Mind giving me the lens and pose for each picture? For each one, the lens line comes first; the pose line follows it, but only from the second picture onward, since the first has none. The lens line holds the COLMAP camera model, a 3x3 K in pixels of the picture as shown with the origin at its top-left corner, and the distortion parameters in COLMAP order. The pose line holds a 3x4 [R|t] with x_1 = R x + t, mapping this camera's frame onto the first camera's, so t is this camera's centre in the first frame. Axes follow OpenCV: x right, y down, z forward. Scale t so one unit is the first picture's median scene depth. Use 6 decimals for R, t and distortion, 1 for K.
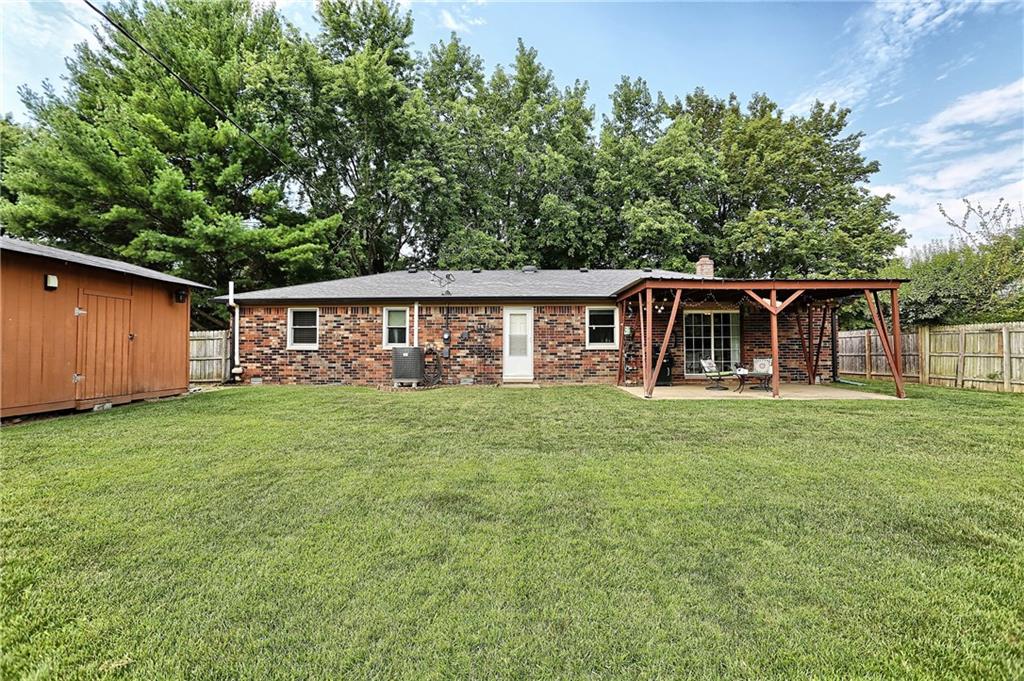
lens RADIAL K [[497.6, 0, 511.7], [0, 497.6, 332.0], [0, 0, 1]] dist [-0.080285, 0.034345]
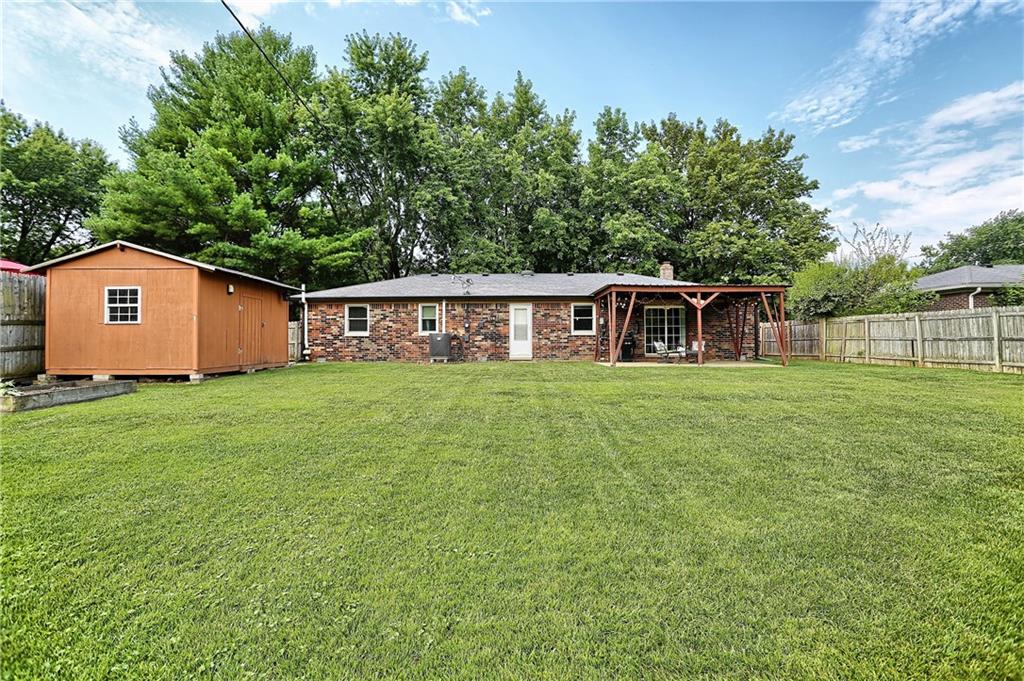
lens RADIAL K [[497.6, 0, 511.7], [0, 497.6, 332.0], [0, 0, 1]] dist [-0.080285, 0.034345]
pose [[0.999796, -0.001635, 0.020120, -0.037400], [0.001389, 0.999924, 0.012212, 0.009480], [-0.020138, -0.012182, 0.999723, -0.329590]]
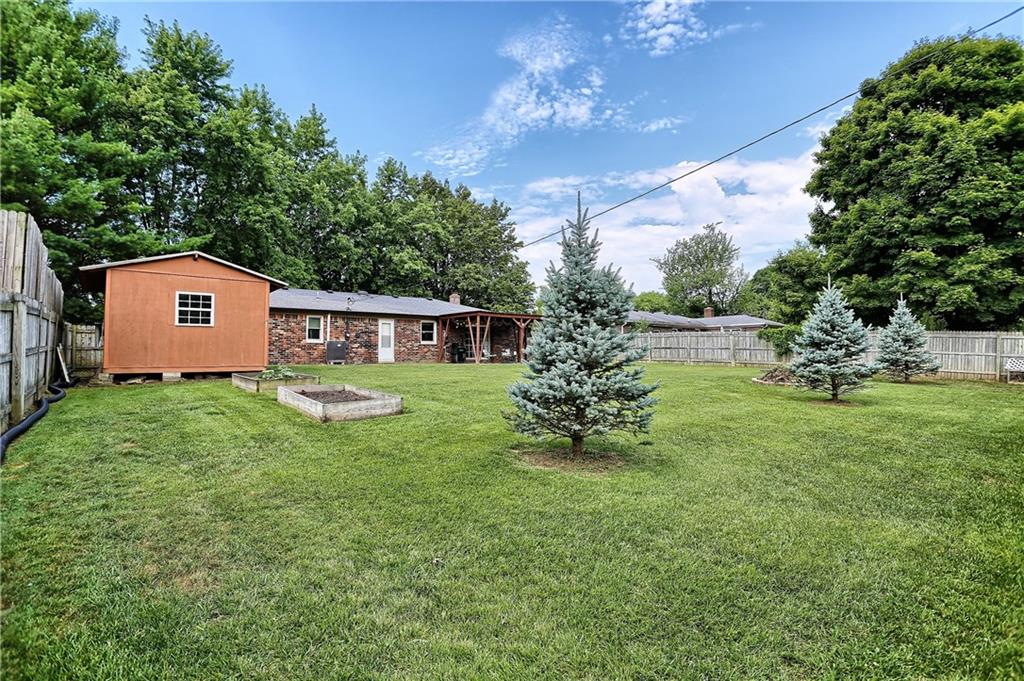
lens RADIAL K [[497.6, 0, 511.7], [0, 497.6, 332.0], [0, 0, 1]] dist [-0.080285, 0.034345]
pose [[0.747969, 0.027923, 0.663146, -0.787494], [-0.017442, 0.999597, -0.022418, 0.024512], [-0.663505, 0.005201, 0.748154, -0.560456]]
